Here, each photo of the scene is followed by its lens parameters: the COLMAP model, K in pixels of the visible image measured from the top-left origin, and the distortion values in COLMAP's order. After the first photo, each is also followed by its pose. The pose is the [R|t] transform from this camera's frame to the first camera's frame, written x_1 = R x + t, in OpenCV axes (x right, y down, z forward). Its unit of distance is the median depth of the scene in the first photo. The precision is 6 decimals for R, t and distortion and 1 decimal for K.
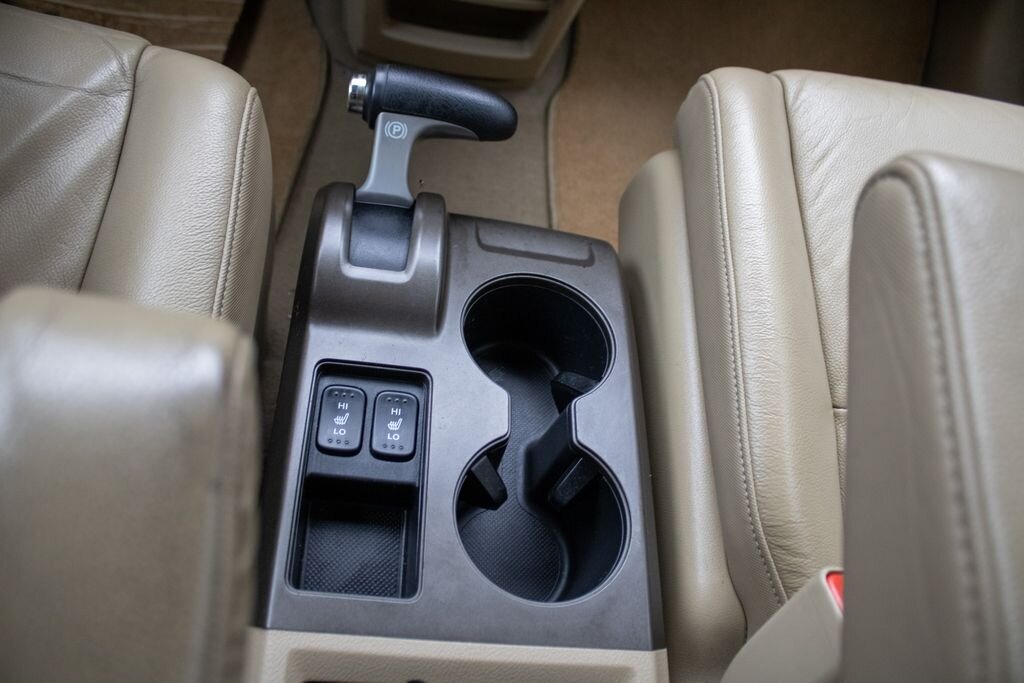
lens RADIAL K [[837.4, 0, 507.5], [0, 837.4, 338.6], [0, 0, 1]] dist [-0.156074, 0.113157]
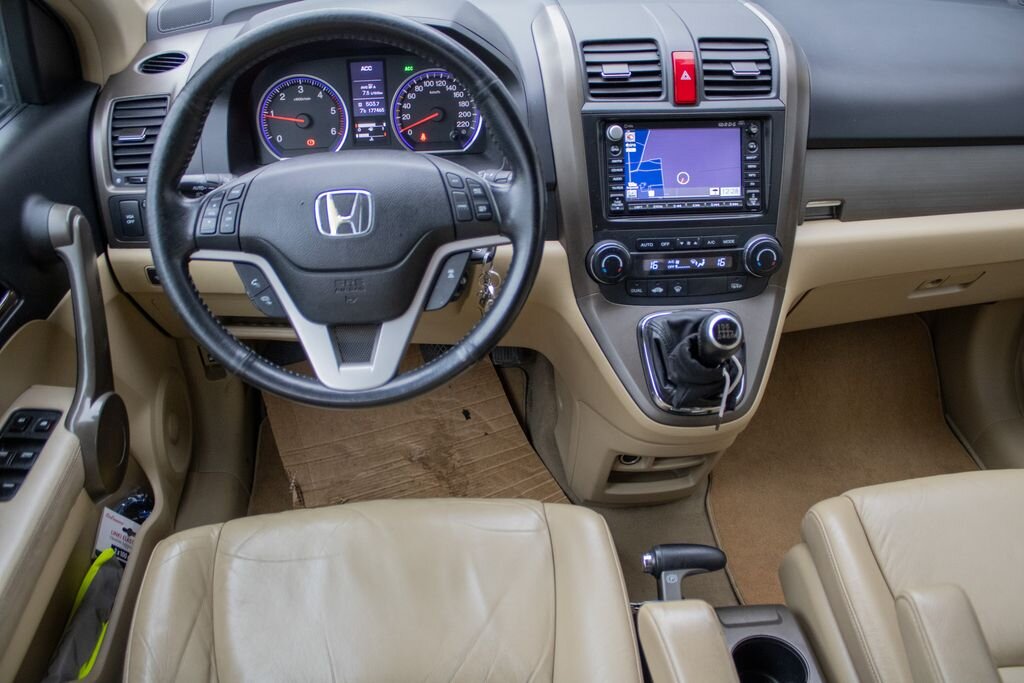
lens RADIAL K [[837.4, 0, 526.4], [0, 837.4, 342.2], [0, 0, 1]] dist [-0.156074, 0.113157]
pose [[0.973852, -0.222132, -0.047636, -0.267102], [0.191407, 0.915200, -0.354644, -0.141044], [0.122374, 0.336253, 0.933787, -1.153353]]
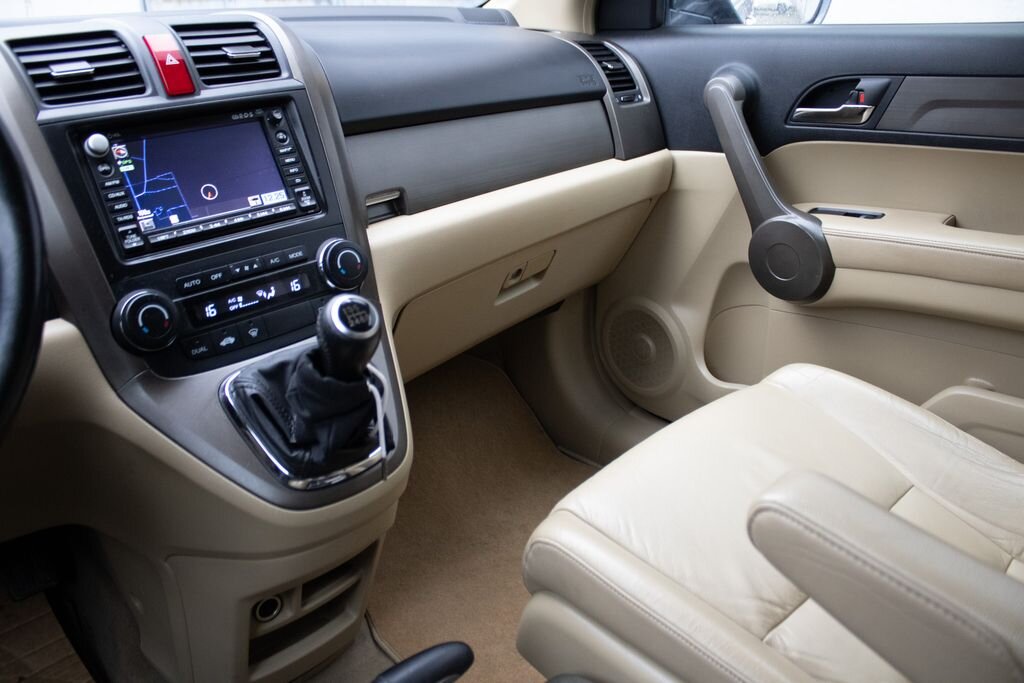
lens RADIAL K [[837.4, 0, 512.2], [0, 837.4, 339.1], [0, 0, 1]] dist [-0.156074, 0.113157]
pose [[0.688837, -0.482428, 0.541079, -0.469107], [0.693478, 0.655964, -0.297993, -0.157354], [-0.211168, 0.580495, 0.786406, -0.420017]]
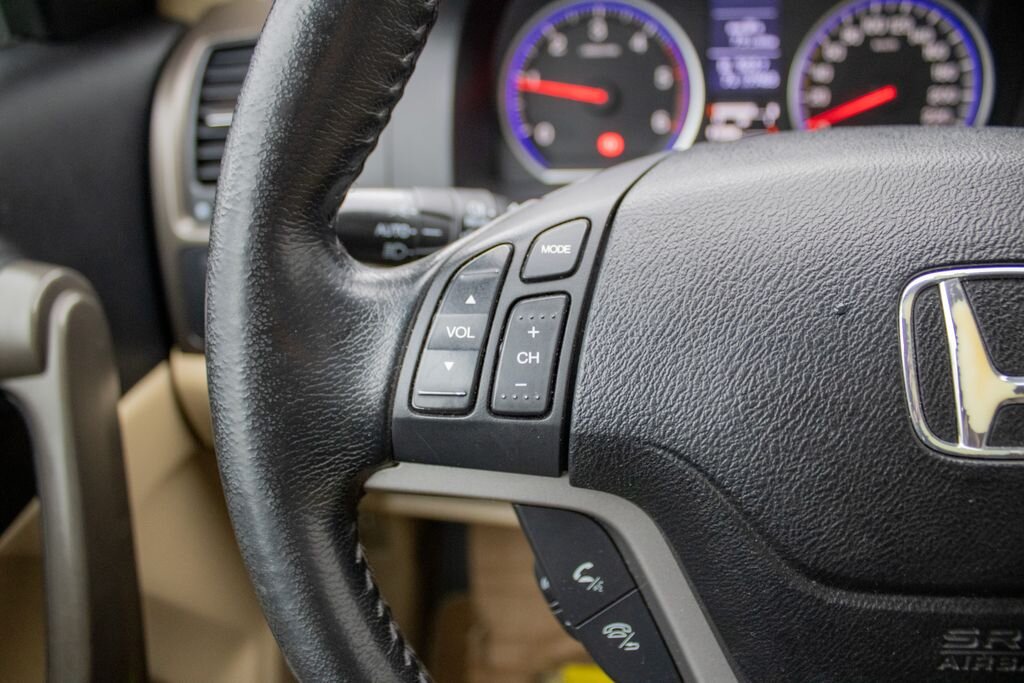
lens RADIAL K [[837.4, 0, 513.6], [0, 837.4, 340.1], [0, 0, 1]] dist [-0.156074, 0.113157]
pose [[0.962596, -0.183785, -0.199079, -0.804490], [0.080242, 0.895182, -0.438419, -0.905611], [0.258787, 0.406046, 0.876445, -0.124122]]
